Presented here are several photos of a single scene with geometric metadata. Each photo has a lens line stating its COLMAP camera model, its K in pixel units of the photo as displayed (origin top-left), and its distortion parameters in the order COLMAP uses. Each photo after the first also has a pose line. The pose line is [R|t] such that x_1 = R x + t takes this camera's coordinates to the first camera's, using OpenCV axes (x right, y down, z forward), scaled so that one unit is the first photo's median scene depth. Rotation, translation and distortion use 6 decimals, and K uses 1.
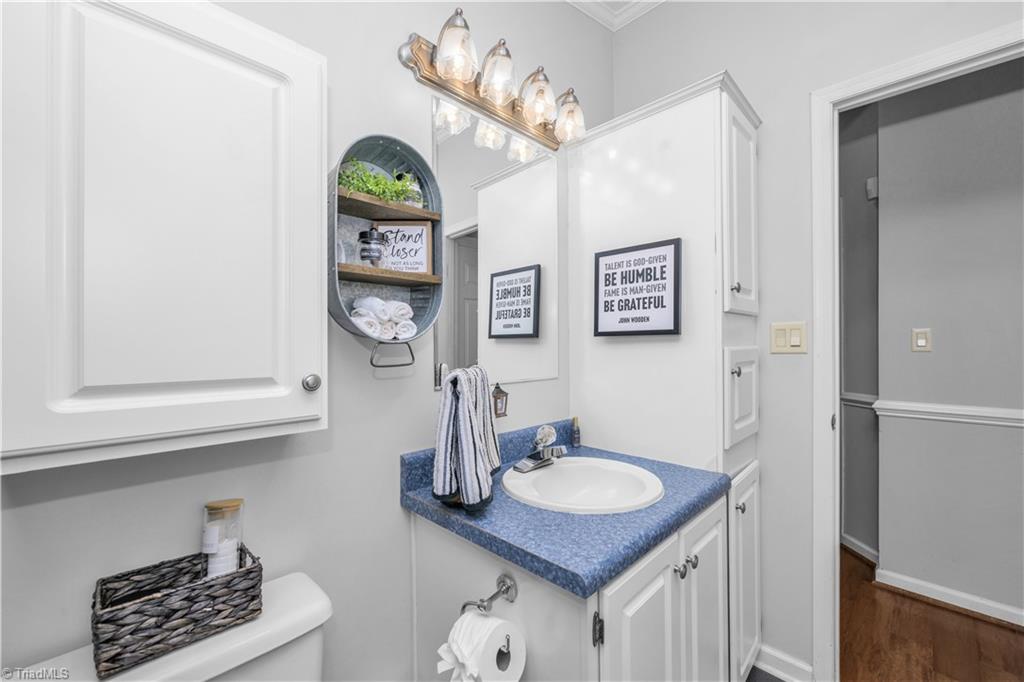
lens RADIAL K [[409.2, 0, 509.2], [0, 409.2, 341.4], [0, 0, 1]] dist [-0.000650, -0.000035]
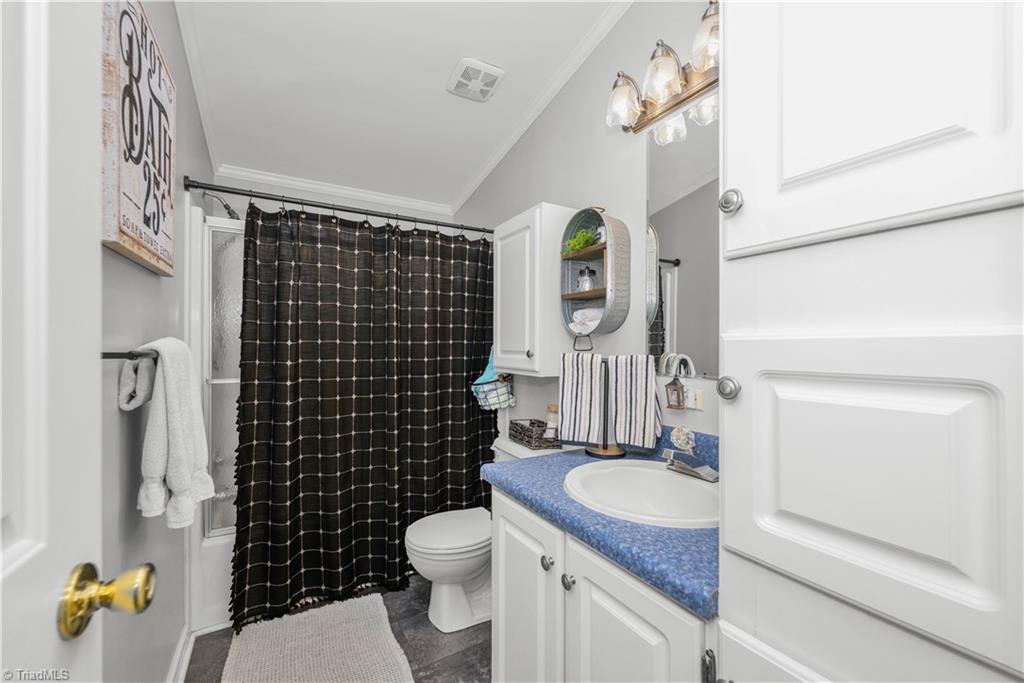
lens RADIAL K [[409.2, 0, 509.2], [0, 409.2, 341.9], [0, 0, 1]] dist [-0.000650, -0.000035]
pose [[-0.251333, 0.001750, -0.967899, 1.339705], [0.003447, 0.999994, 0.000912, 0.025253], [0.967894, -0.003107, -0.251338, 1.111364]]
